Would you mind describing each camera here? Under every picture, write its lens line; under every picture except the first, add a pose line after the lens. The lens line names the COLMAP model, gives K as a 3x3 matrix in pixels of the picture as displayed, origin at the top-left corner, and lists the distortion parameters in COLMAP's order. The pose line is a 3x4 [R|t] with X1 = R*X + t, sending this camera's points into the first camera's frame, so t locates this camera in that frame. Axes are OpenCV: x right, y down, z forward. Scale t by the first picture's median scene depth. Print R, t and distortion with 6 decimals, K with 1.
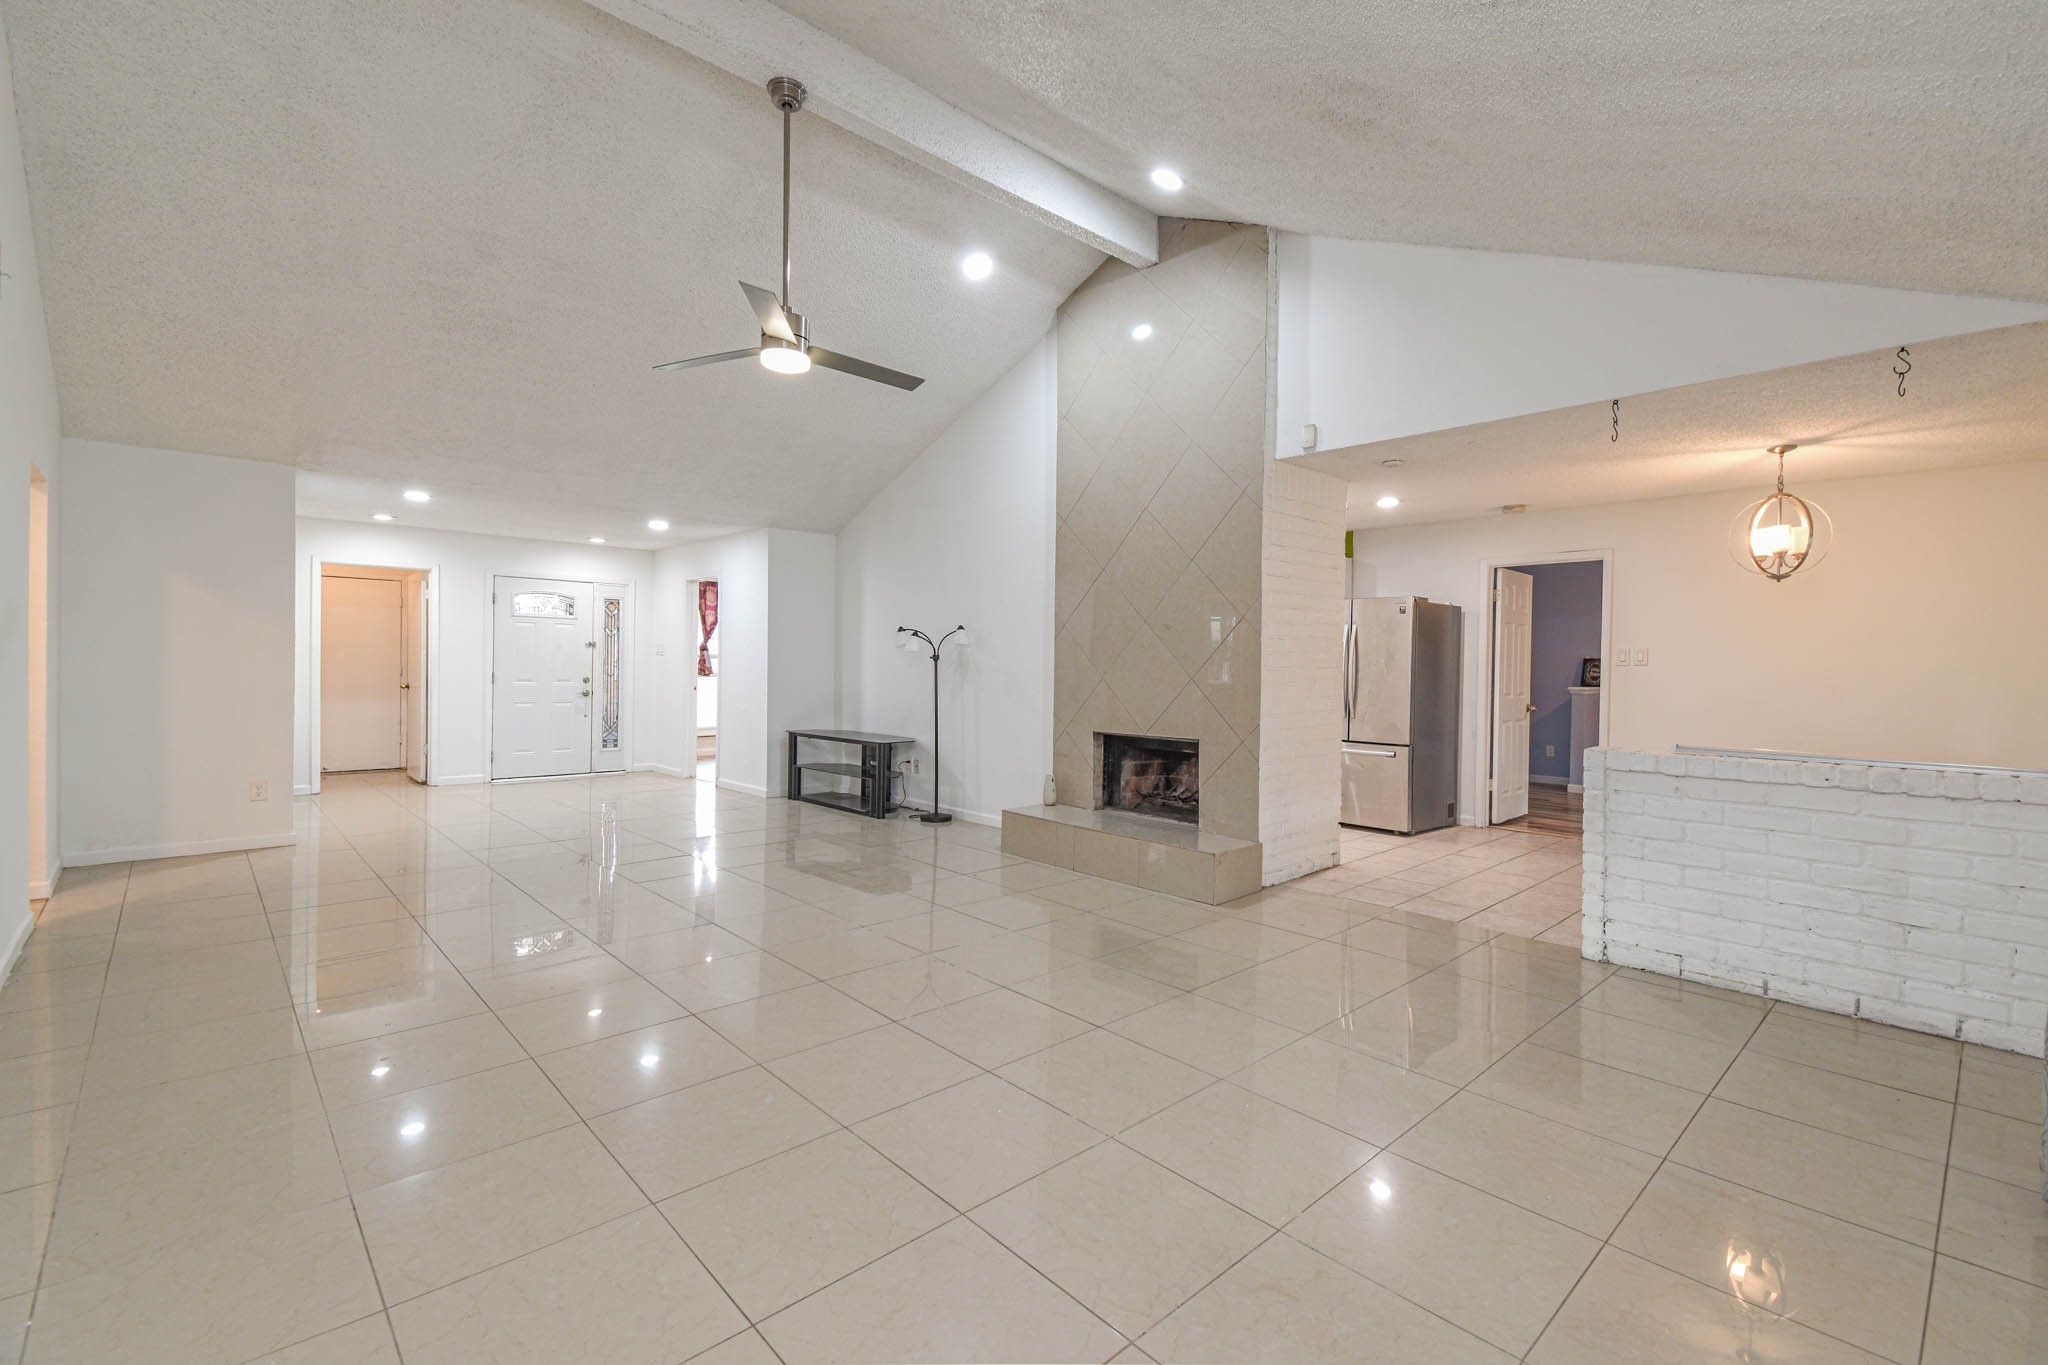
lens RADIAL K [[925.2, 0, 1018.3], [0, 925.2, 674.2], [0, 0, 1]] dist [0.040326, -0.022680]
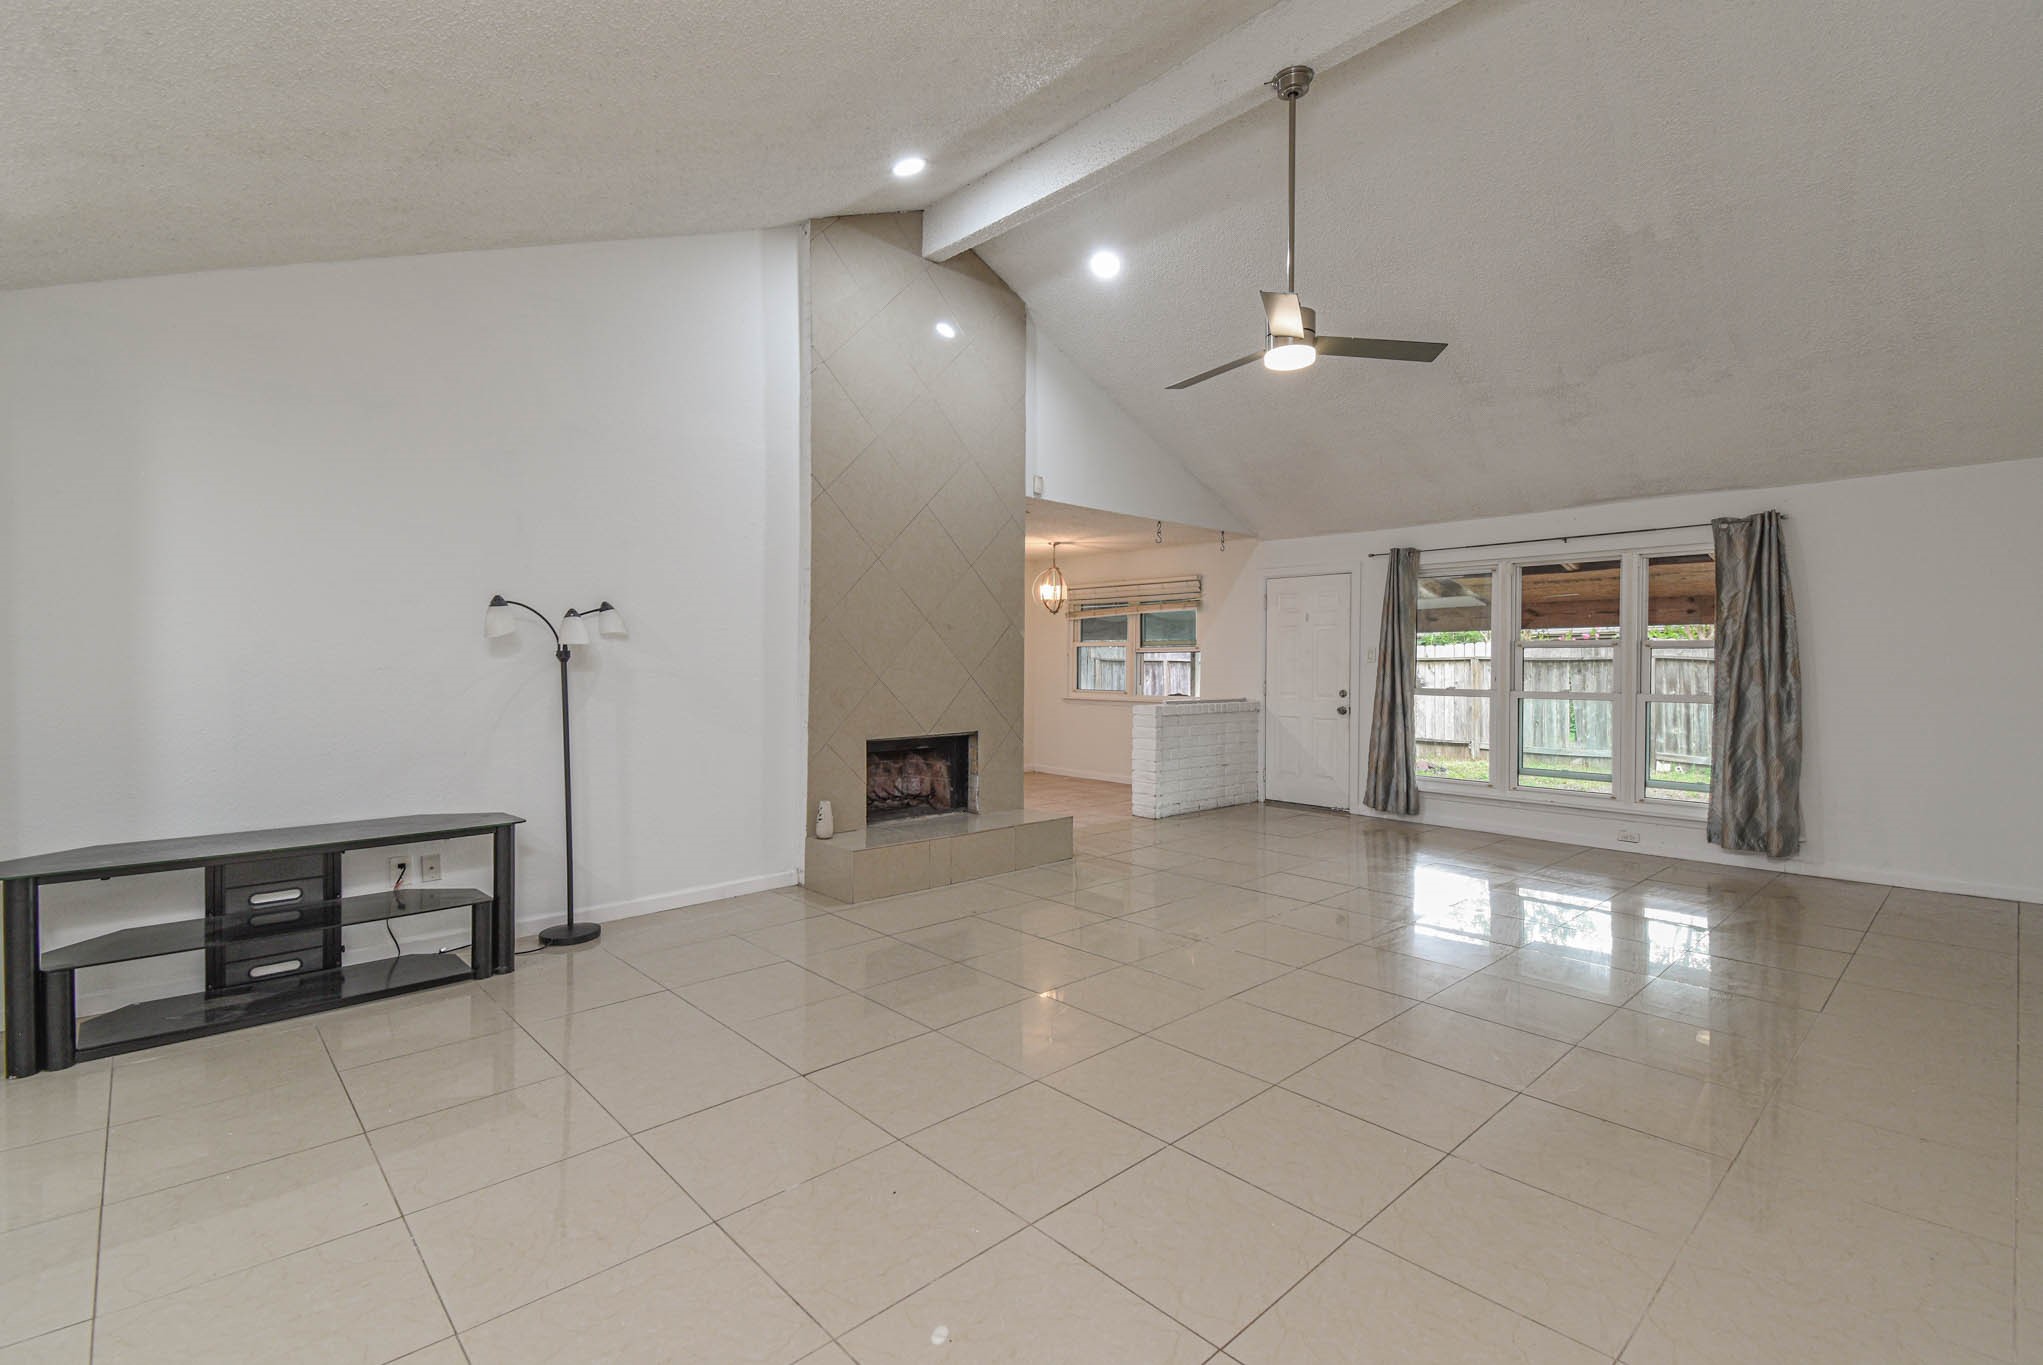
lens RADIAL K [[922.9, 0, 1015.8], [0, 922.9, 674.2], [0, 0, 1]] dist [0.040326, -0.022680]
pose [[-0.020106, -0.021490, 0.999567, -0.841647], [0.015413, 0.999644, 0.021801, -0.018716], [-0.999679, 0.015845, -0.019768, 0.918708]]
